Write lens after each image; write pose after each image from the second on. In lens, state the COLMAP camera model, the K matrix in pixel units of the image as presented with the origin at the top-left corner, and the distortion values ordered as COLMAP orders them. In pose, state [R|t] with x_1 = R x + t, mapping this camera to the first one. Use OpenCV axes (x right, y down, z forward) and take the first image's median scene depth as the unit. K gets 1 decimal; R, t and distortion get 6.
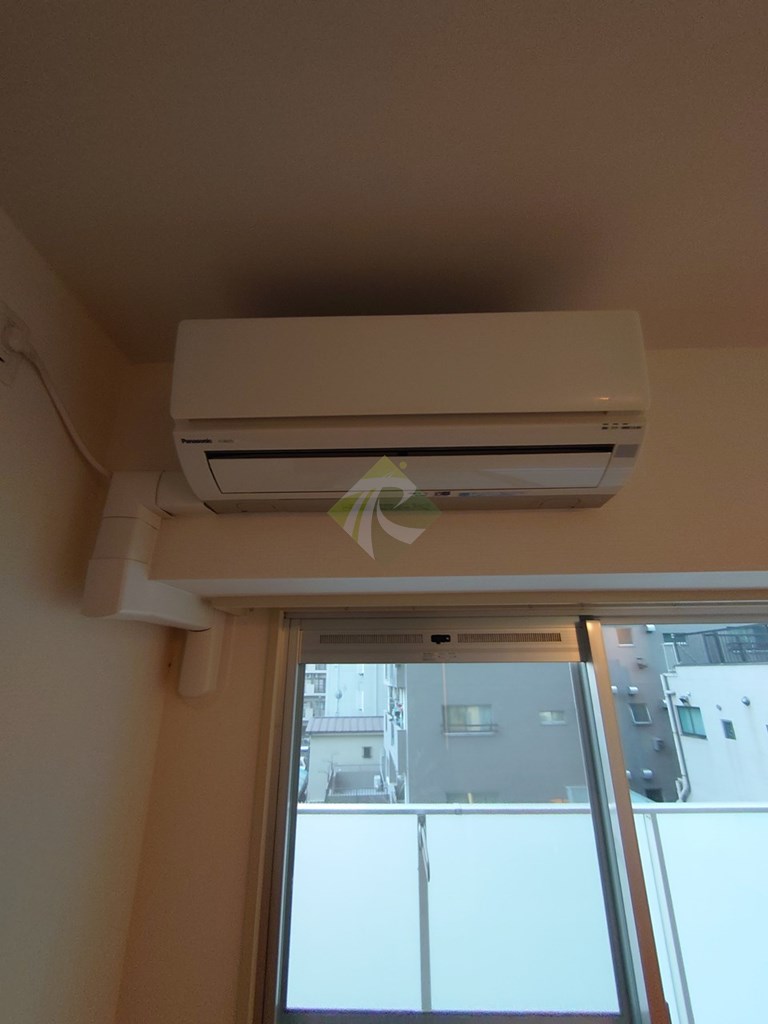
lens RADIAL K [[443.2, 0, 384.0], [0, 443.2, 512.0], [0, 0, 1]] dist [0.000017, -0.000048]
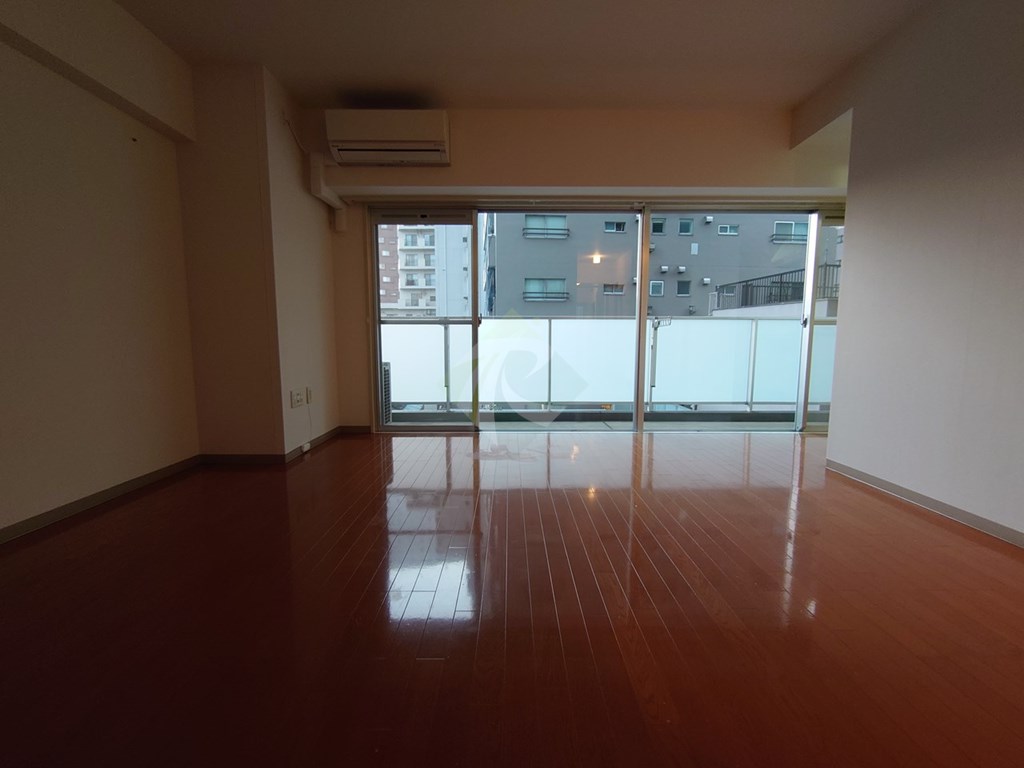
lens RADIAL K [[443.2, 0, 512.0], [0, 443.2, 384.0], [0, 0, 1]] dist [0.000017, -0.000048]
pose [[0.999249, 0.001875, 0.038696, 0.866129], [-0.018767, 0.897230, 0.441164, -0.023016], [-0.033892, -0.441559, 0.896592, -3.039741]]
